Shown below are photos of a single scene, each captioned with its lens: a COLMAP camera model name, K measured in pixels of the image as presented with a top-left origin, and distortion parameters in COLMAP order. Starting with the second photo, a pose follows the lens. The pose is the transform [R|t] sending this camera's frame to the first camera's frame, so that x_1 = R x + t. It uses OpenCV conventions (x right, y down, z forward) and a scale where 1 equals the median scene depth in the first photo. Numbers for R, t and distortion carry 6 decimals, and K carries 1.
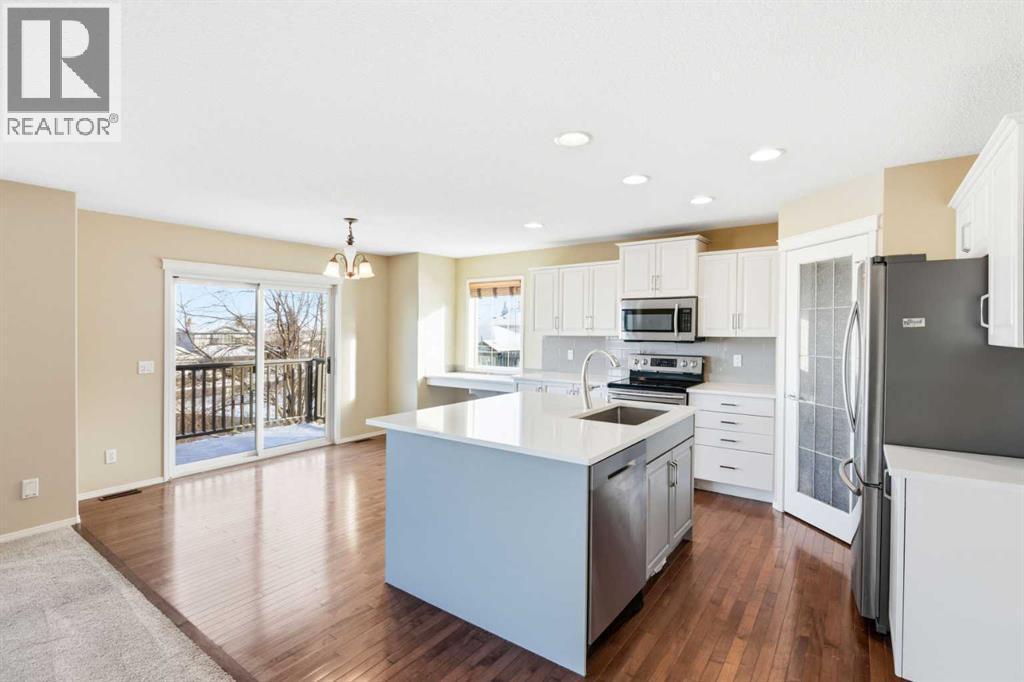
lens RADIAL K [[479.6, 0, 518.7], [0, 479.6, 331.1], [0, 0, 1]] dist [-0.000435, -0.000694]
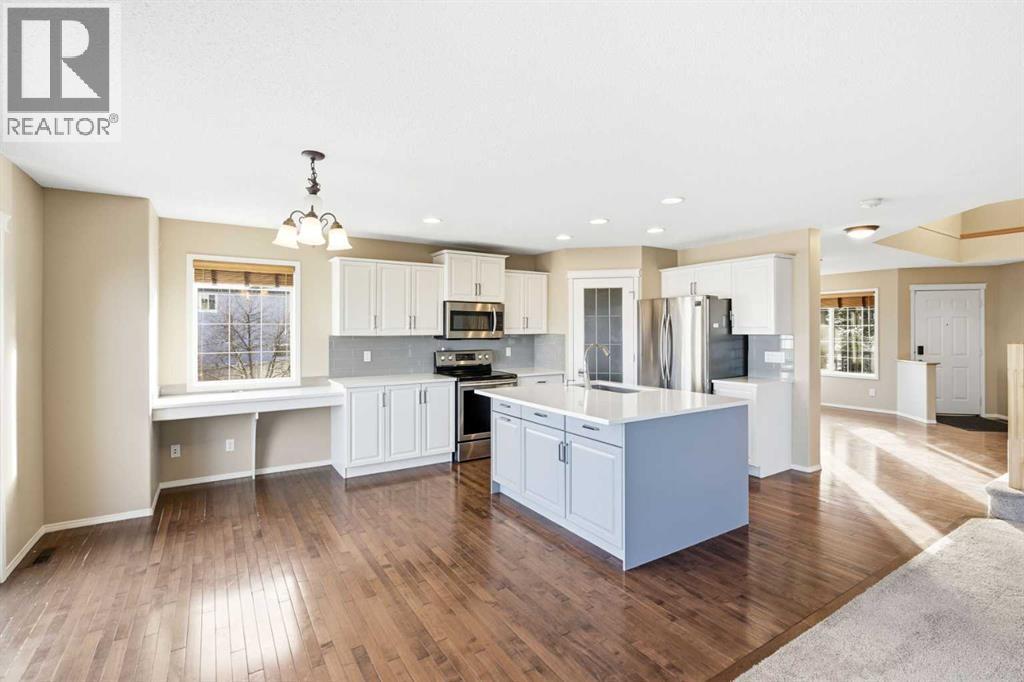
lens RADIAL K [[471.7, 0, 510.2], [0, 471.7, 327.4], [0, 0, 1]] dist [-0.001447, -0.000112]
pose [[0.380649, 0.001896, 0.924718, -0.812713], [0.005265, 0.999977, -0.004218, -0.001578], [-0.924705, 0.006474, 0.380630, 0.514955]]
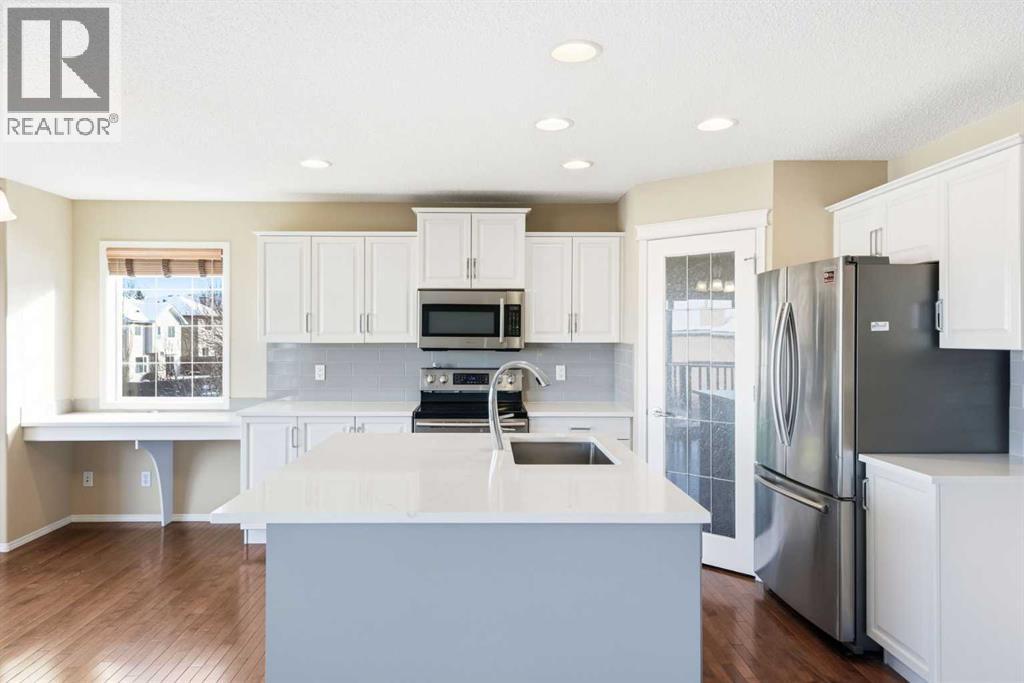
lens RADIAL K [[685.2, 0, 490.7], [0, 685.2, 334.1], [0, 0, 1]] dist [0.014598, 0.000668]
pose [[0.809164, -0.000124, 0.587583, -0.316338], [0.001367, 0.999998, -0.001672, -0.000276], [-0.587582, 0.002156, 0.809162, 0.161481]]
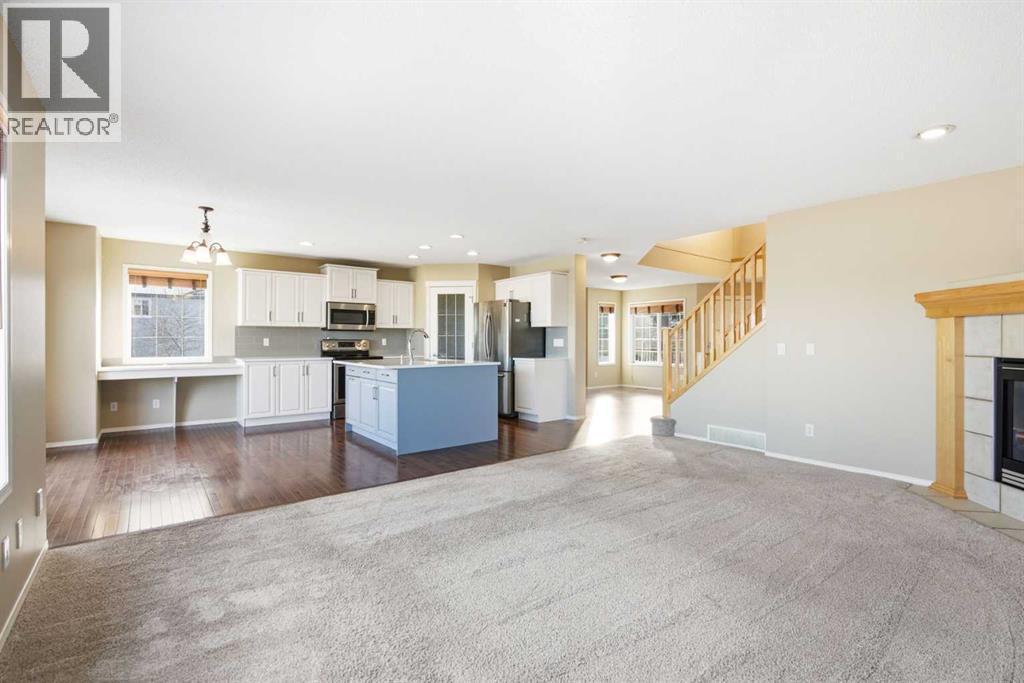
lens RADIAL K [[466.5, 0, 507.1], [0, 466.5, 338.2], [0, 0, 1]] dist [-0.000210, -0.000243]
pose [[0.291624, 0.002306, 0.956530, -1.123023], [0.001305, 0.999995, -0.002809, 0.056472], [-0.956532, 0.002068, 0.291620, 0.061679]]
